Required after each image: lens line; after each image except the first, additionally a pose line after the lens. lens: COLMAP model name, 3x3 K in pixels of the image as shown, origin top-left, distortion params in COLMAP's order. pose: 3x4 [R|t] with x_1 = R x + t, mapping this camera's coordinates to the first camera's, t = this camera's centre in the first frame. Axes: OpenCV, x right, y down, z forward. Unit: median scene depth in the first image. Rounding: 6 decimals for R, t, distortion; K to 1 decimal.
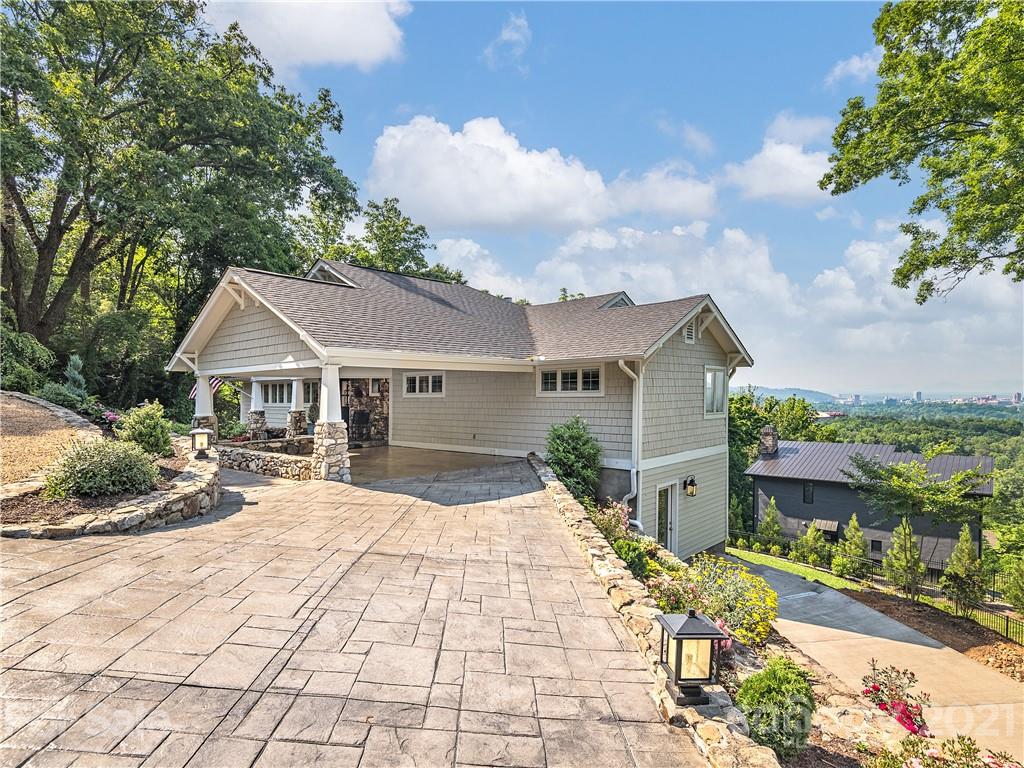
lens RADIAL K [[533.6, 0, 513.3], [0, 533.6, 390.6], [0, 0, 1]] dist [0.038220, -0.025322]
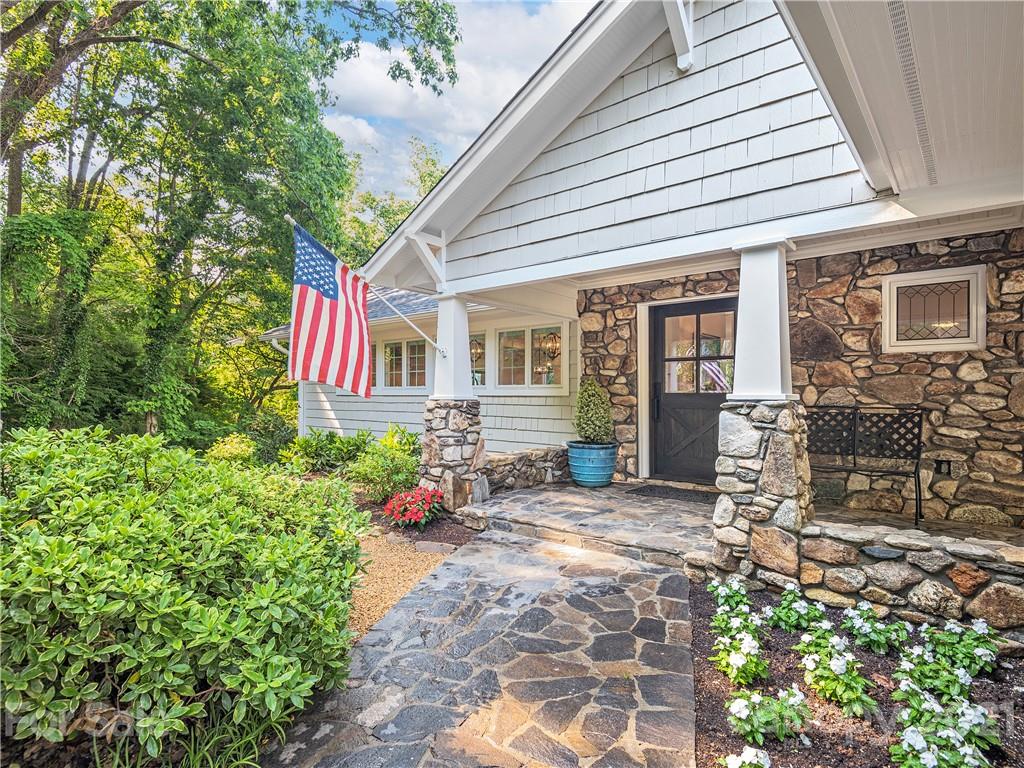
lens RADIAL K [[533.6, 0, 513.3], [0, 533.6, 390.6], [0, 0, 1]] dist [0.038220, -0.025322]
pose [[0.999228, 0.016597, 0.035598, -0.500579], [-0.016627, 0.999862, 0.000566, 0.035082], [-0.035583, -0.001157, 0.999366, 0.783153]]
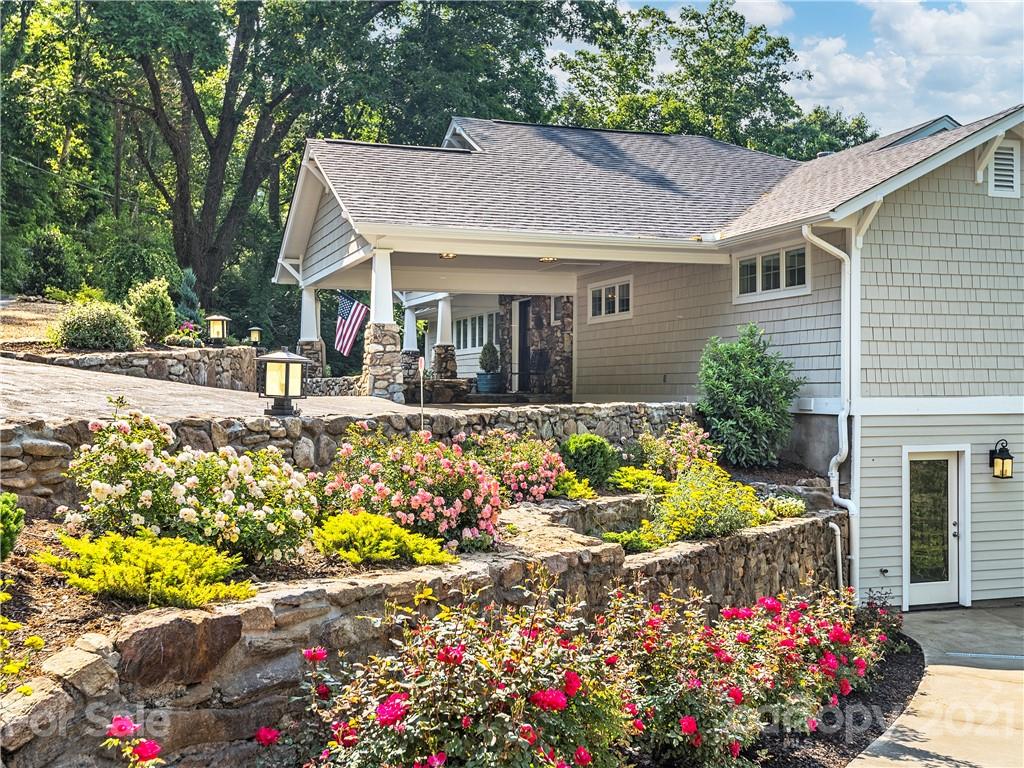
lens RADIAL K [[1114.7, 0, 511.4], [0, 1114.7, 360.9], [0, 0, 1]] dist [0.024765, 0.016853]
pose [[0.867843, -0.000939, -0.496837, 0.370355], [-0.011206, 0.999707, -0.021463, 0.086136], [0.496711, 0.024194, 0.867579, -0.179305]]
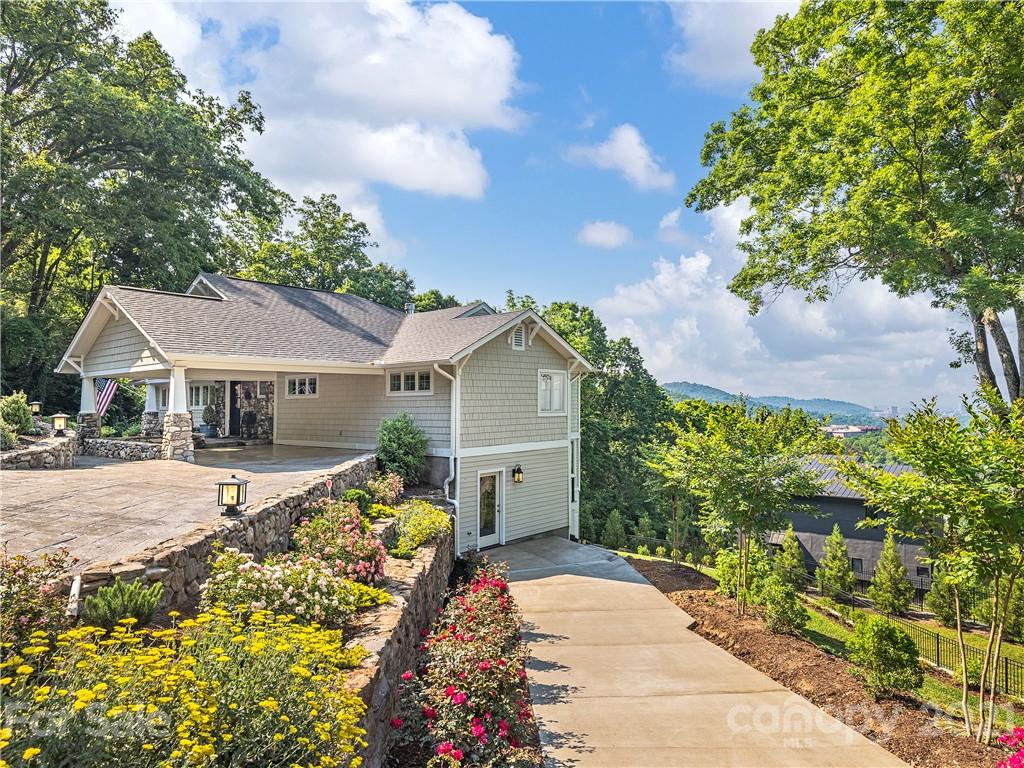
lens RADIAL K [[630.2, 0, 523.0], [0, 630.2, 384.5], [0, 0, 1]] dist [0.046059, -0.028032]
pose [[0.999934, 0.001580, 0.011417, 0.260867], [-0.001263, 0.999616, -0.027694, 0.019019], [-0.011456, 0.027678, 0.999551, -0.284714]]
